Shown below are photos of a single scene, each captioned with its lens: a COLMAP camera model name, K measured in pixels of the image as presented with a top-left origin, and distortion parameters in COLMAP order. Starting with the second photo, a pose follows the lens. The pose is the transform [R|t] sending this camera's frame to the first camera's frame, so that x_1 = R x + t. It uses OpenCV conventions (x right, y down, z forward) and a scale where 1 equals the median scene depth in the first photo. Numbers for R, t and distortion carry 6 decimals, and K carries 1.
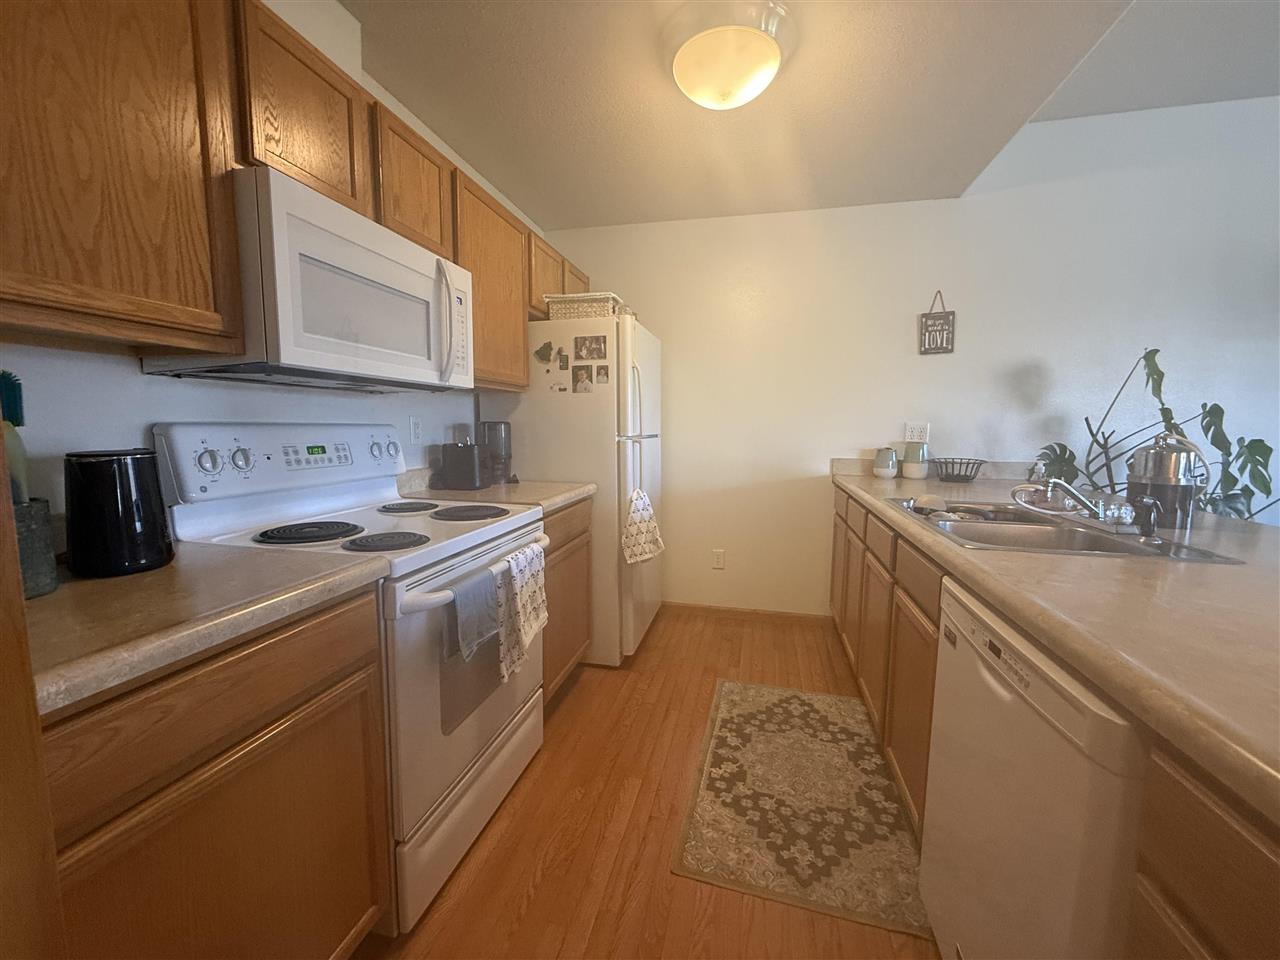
lens RADIAL K [[509.4, 0, 635.5], [0, 509.4, 479.8], [0, 0, 1]] dist [-0.003119, 0.000497]
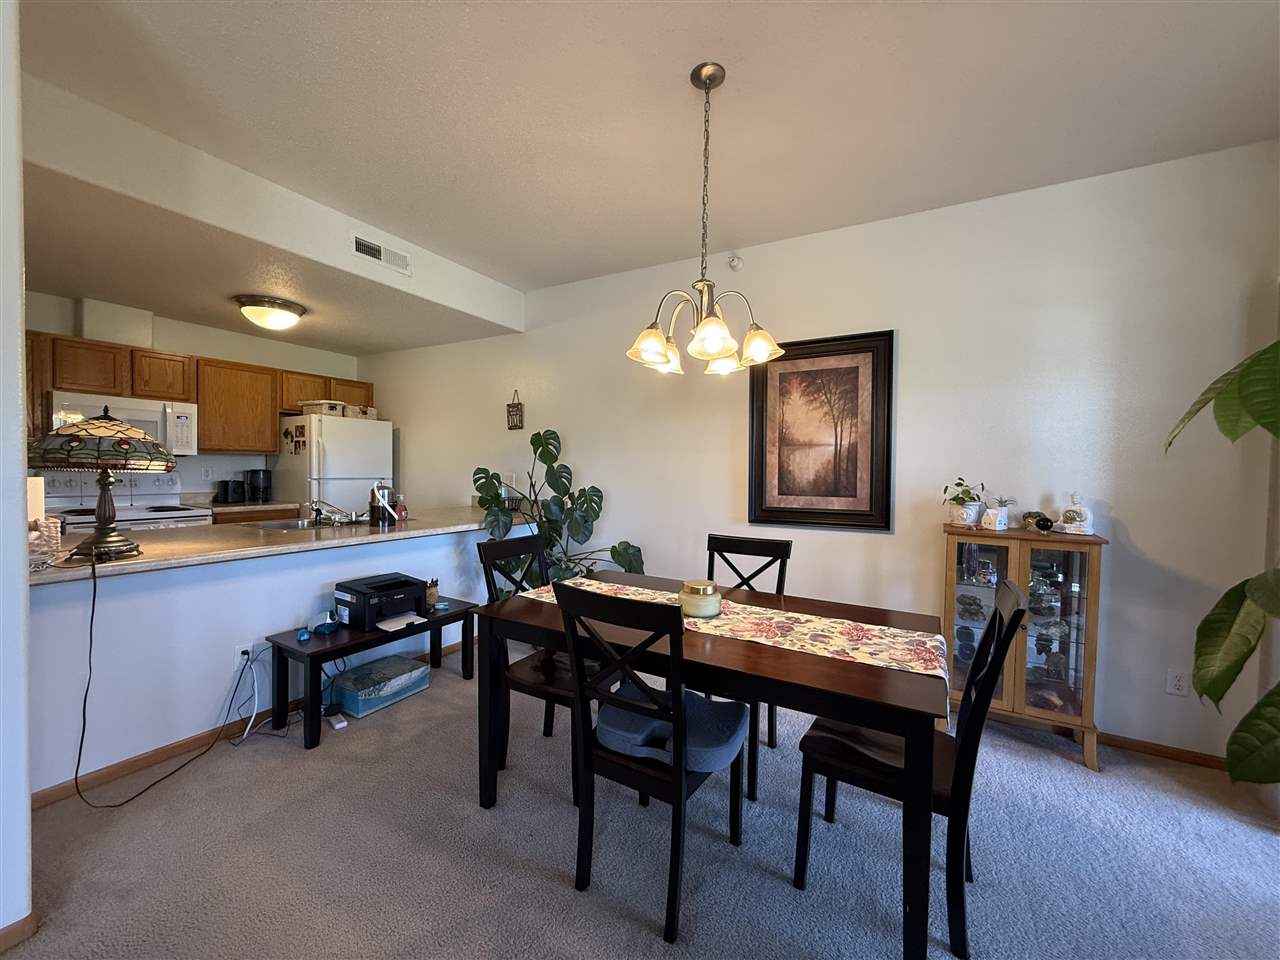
lens RADIAL K [[509.4, 0, 642.2], [0, 509.4, 481.9], [0, 0, 1]] dist [-0.003119, 0.000497]
pose [[0.962361, 0.019479, -0.271075, 2.528053], [-0.041214, 0.996352, -0.074720, 0.023767], [0.268630, 0.083080, 0.959654, -0.691228]]
